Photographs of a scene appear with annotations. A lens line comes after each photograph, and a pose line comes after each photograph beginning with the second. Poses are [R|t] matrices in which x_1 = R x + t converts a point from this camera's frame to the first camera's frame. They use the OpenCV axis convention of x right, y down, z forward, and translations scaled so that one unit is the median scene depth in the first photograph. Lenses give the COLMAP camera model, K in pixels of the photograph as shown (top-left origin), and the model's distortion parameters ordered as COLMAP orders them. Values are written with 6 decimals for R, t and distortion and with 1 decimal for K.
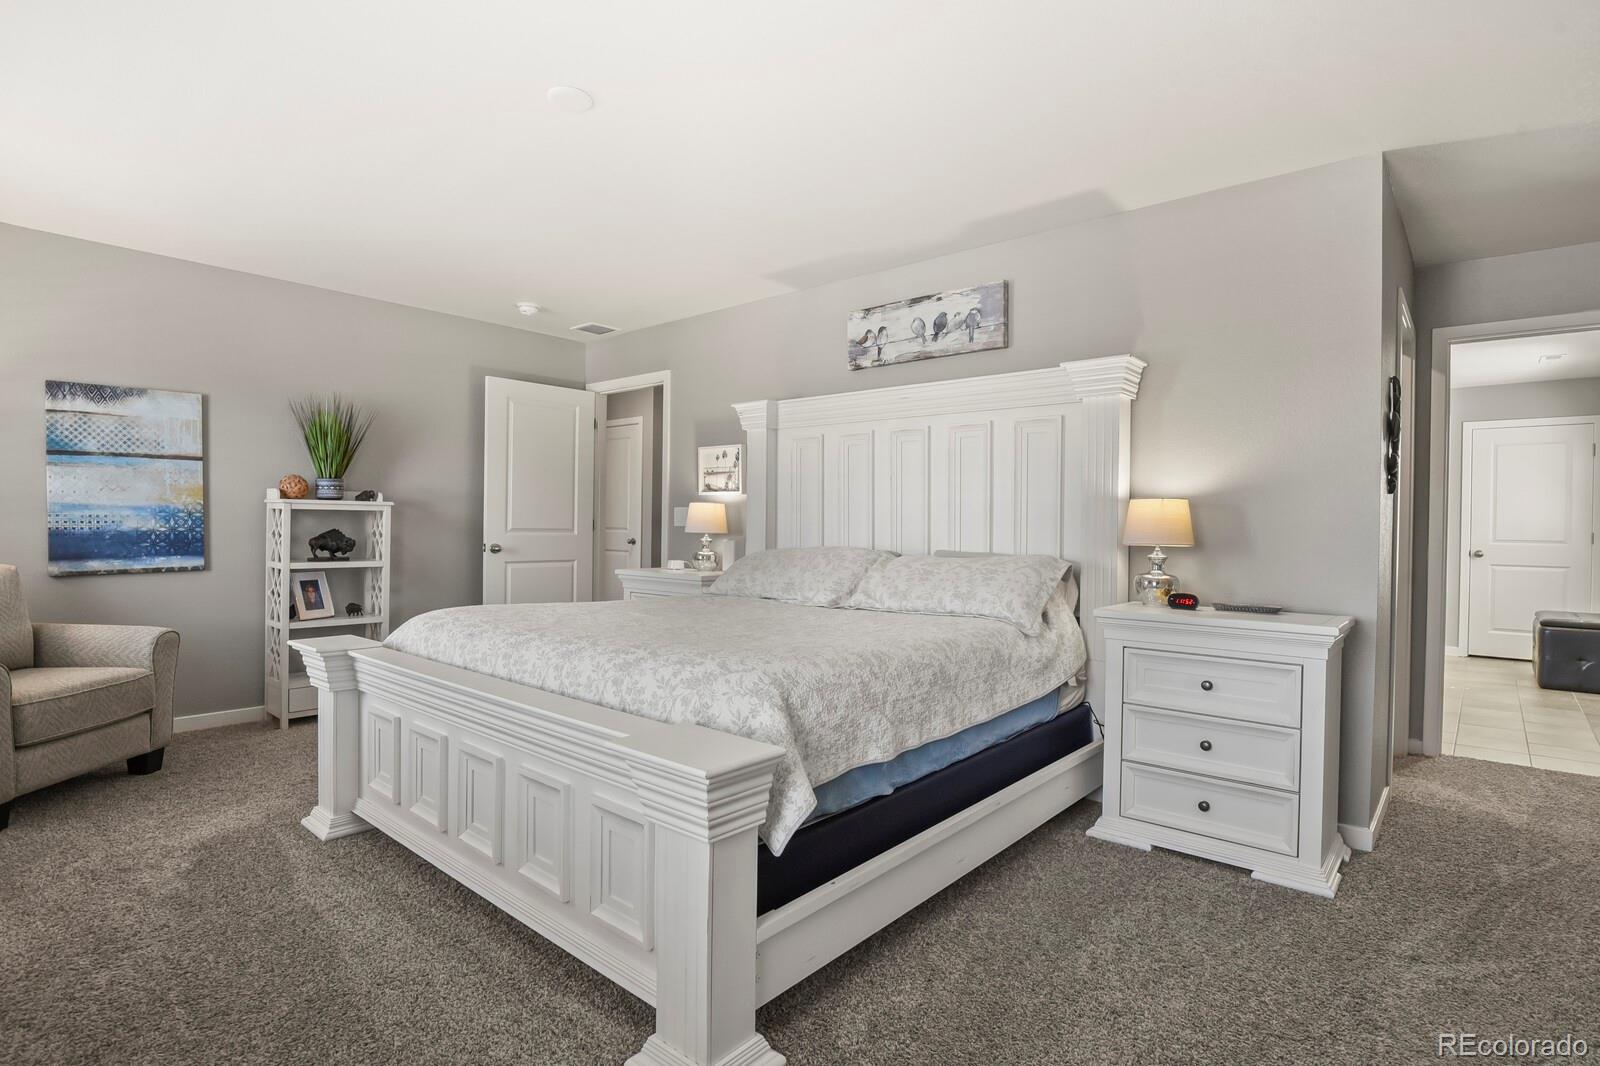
lens RADIAL K [[781.5, 0, 838.4], [0, 781.5, 526.7], [0, 0, 1]] dist [-0.015951, -0.004357]
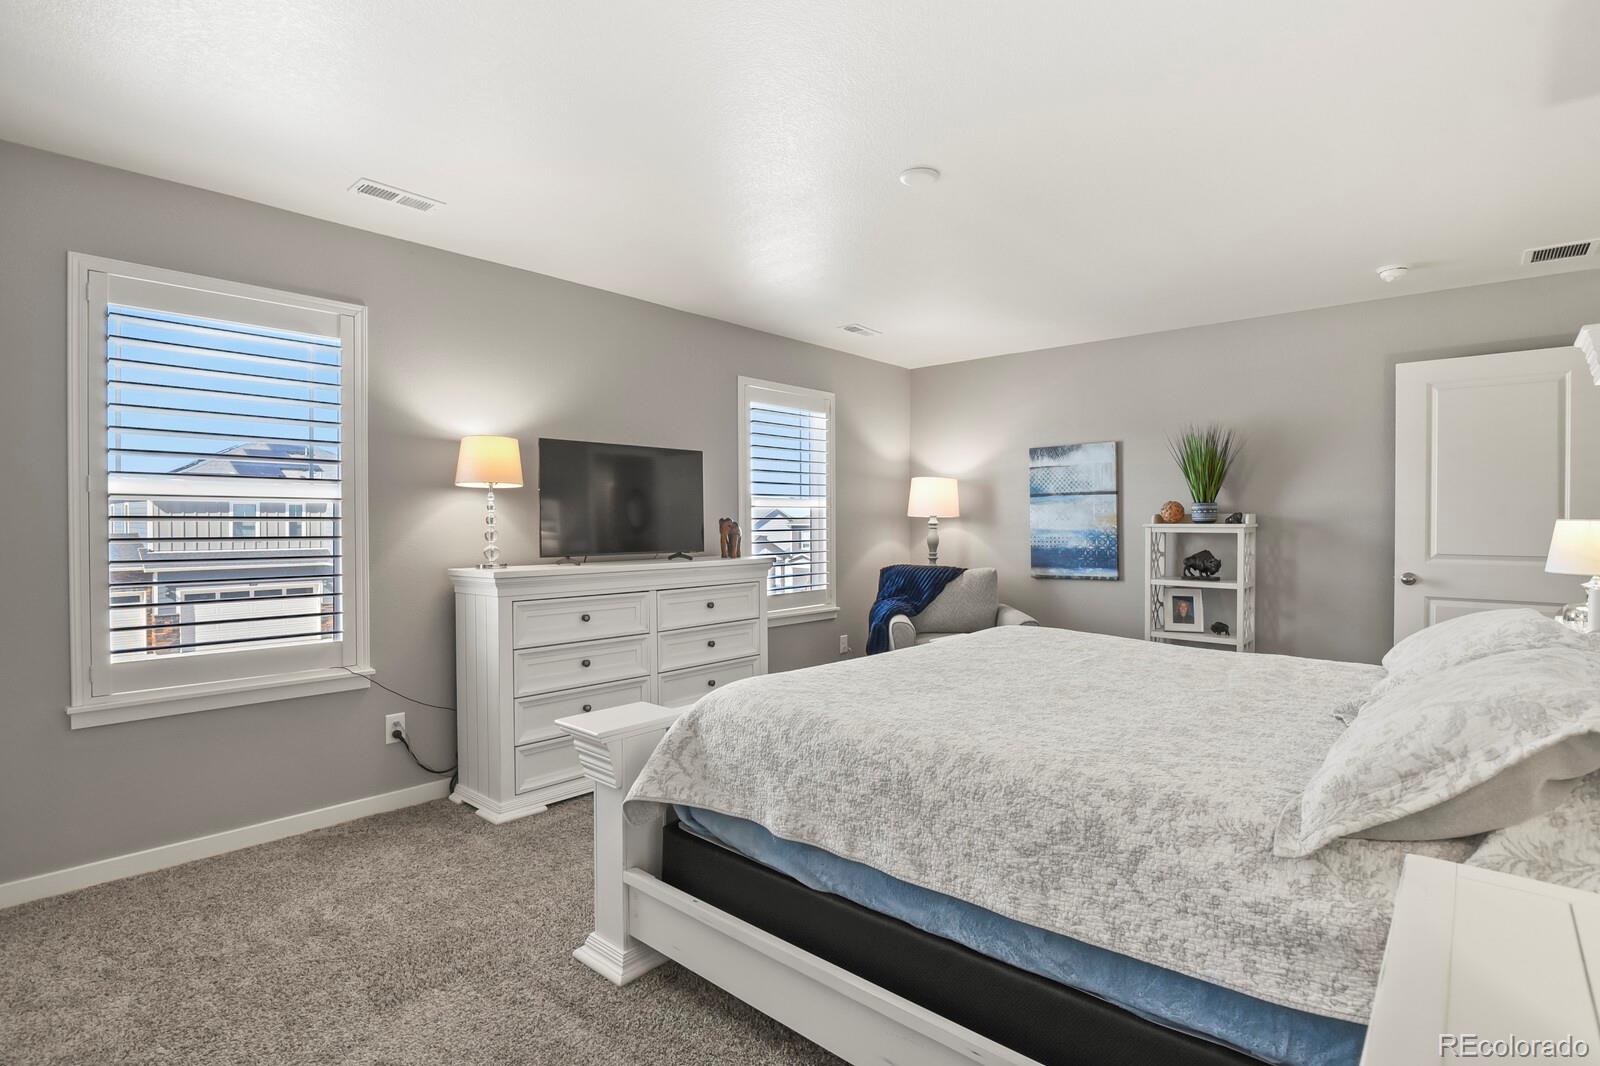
lens RADIAL K [[781.5, 0, 804.0], [0, 781.5, 538.2], [0, 0, 1]] dist [-0.015951, -0.004357]
pose [[-0.027954, 0.010798, -0.999551, 0.490131], [-0.005842, 0.999923, 0.010965, -0.025138], [0.999592, 0.006146, -0.027889, 0.546404]]
